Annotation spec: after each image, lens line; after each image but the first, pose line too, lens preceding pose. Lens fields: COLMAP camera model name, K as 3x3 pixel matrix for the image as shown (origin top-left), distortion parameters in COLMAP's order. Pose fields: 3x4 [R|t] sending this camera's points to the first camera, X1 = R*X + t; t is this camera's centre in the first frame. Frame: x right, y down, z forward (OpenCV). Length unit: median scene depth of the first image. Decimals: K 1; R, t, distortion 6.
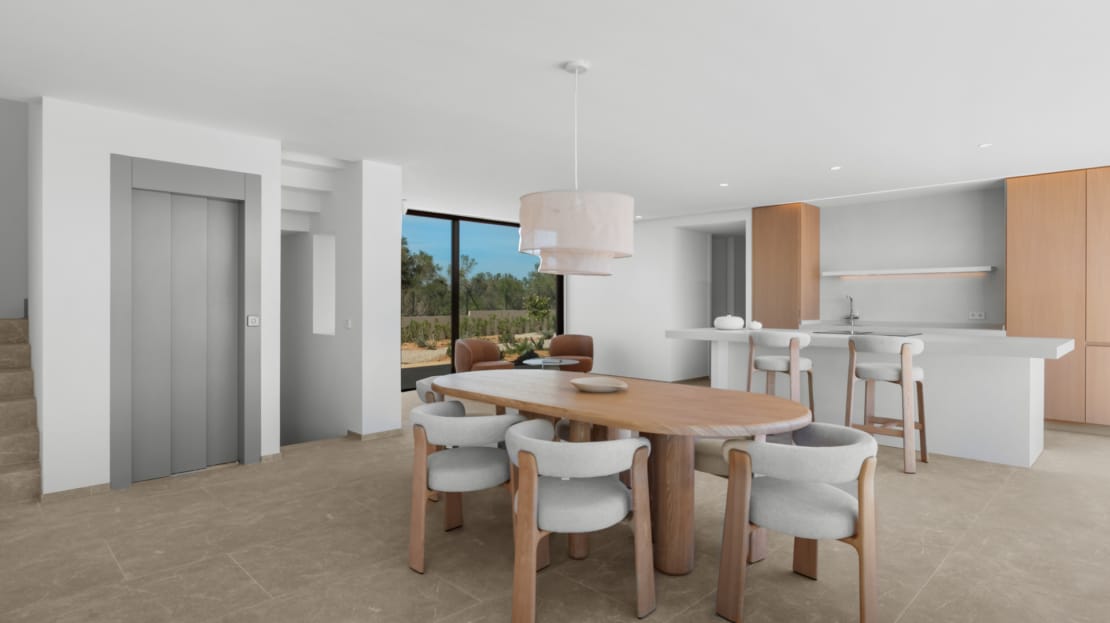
lens RADIAL K [[586.2, 0, 558.3], [0, 586.2, 308.8], [0, 0, 1]] dist [-0.000008, 0.000644]
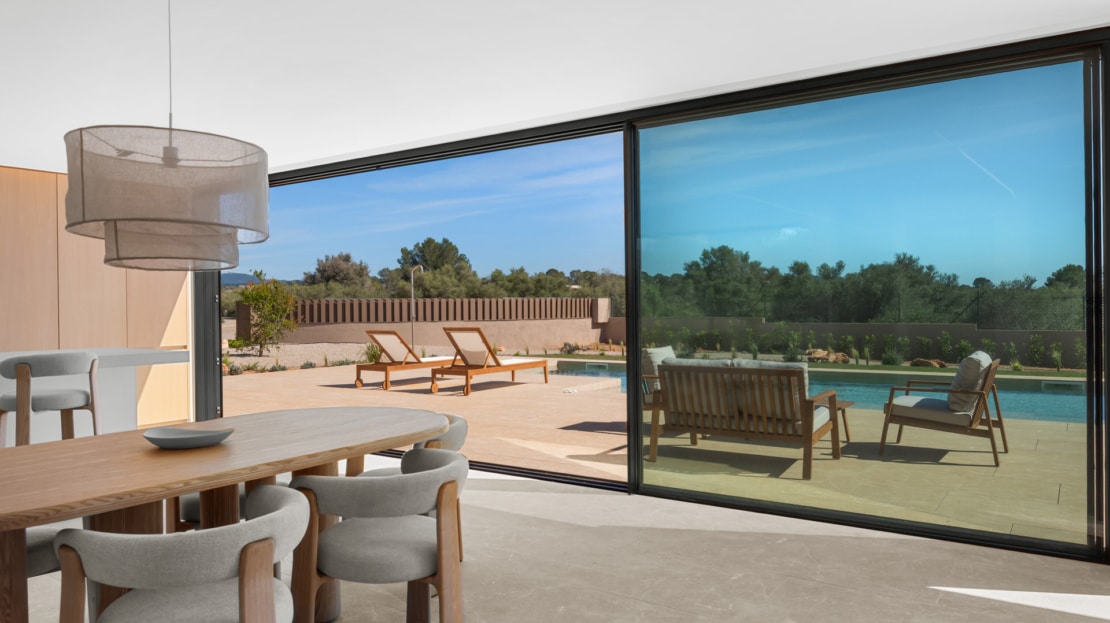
lens RADIAL K [[762.5, 0, 554.9], [0, 762.5, 303.0], [0, 0, 1]] dist [0.006029, -0.015974]
pose [[-0.175390, 0.004975, 0.984486, -0.424058], [0.023764, 0.999717, -0.000818, -0.003891], [-0.984212, 0.023252, -0.175458, 0.371192]]
